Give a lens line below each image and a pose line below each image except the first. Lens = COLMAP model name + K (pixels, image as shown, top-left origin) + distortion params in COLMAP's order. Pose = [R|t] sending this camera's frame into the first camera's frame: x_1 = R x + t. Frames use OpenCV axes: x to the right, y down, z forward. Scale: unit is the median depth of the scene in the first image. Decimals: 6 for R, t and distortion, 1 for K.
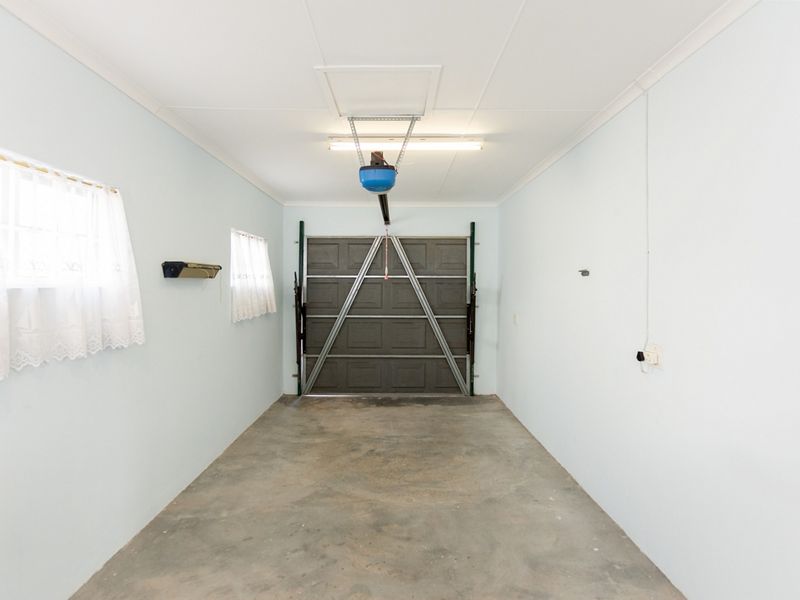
lens RADIAL K [[409.8, 0, 394.5], [0, 409.8, 285.5], [0, 0, 1]] dist [-0.018454, 0.000490]
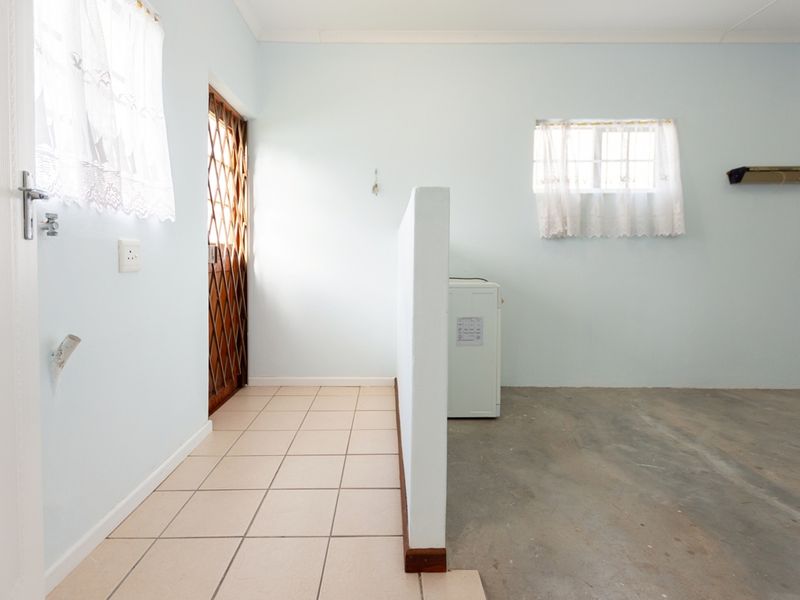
lens RADIAL K [[409.8, 0, 394.5], [0, 409.8, 285.5], [0, 0, 1]] dist [-0.018454, 0.000490]
pose [[0.022037, 0.079899, -0.996559, 0.694871], [0.014728, 0.996667, 0.080233, 0.194753], [0.999649, -0.016445, 0.020787, 0.038184]]
